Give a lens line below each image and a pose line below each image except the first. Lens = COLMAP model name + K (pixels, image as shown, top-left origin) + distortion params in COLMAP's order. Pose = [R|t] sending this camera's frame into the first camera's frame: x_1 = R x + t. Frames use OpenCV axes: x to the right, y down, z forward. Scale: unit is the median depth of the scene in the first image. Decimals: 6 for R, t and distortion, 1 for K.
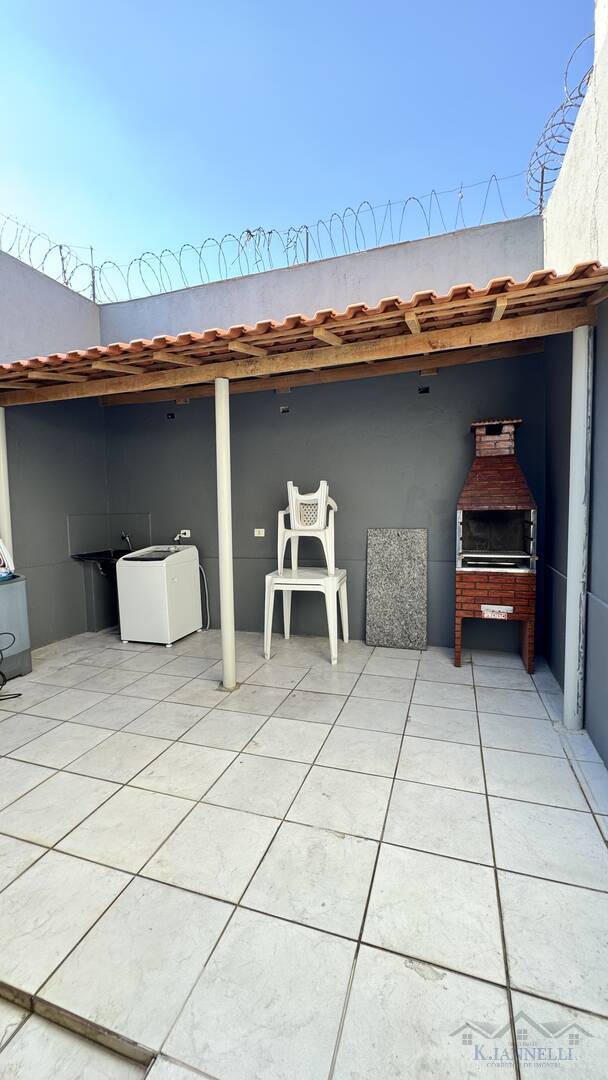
lens RADIAL K [[434.0, 0, 304.0], [0, 434.0, 540.0], [0, 0, 1]] dist [-0.004548, 0.000621]
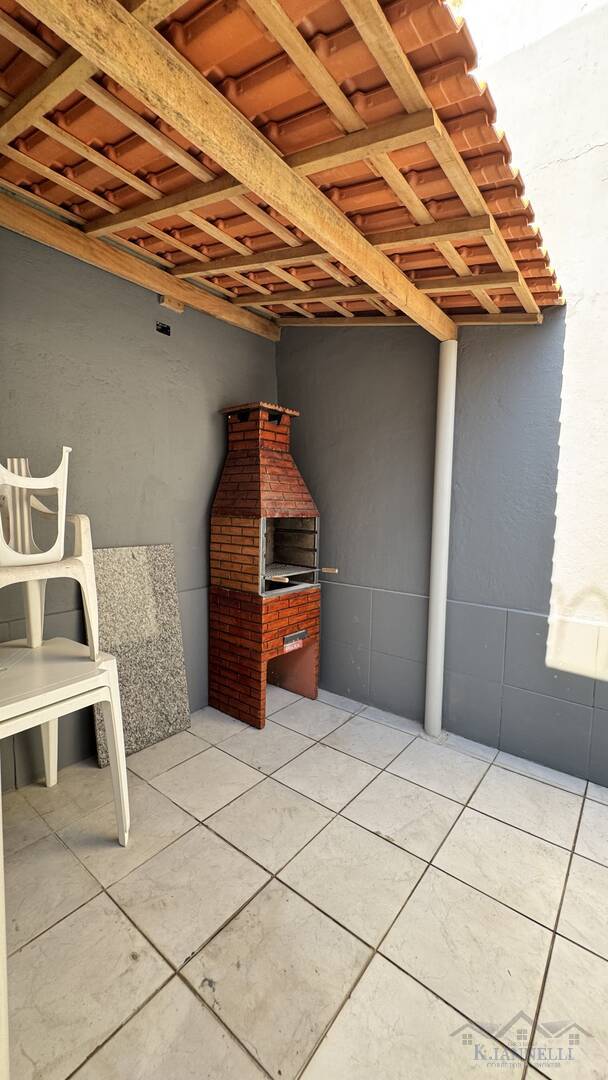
lens RADIAL K [[434.0, 0, 304.0], [0, 434.0, 540.0], [0, 0, 1]] dist [-0.004548, 0.000621]
pose [[0.332437, -0.044298, 0.942084, -0.318041], [0.048232, 0.998388, 0.029925, -0.049533], [-0.941891, 0.035491, 0.334038, 0.702719]]
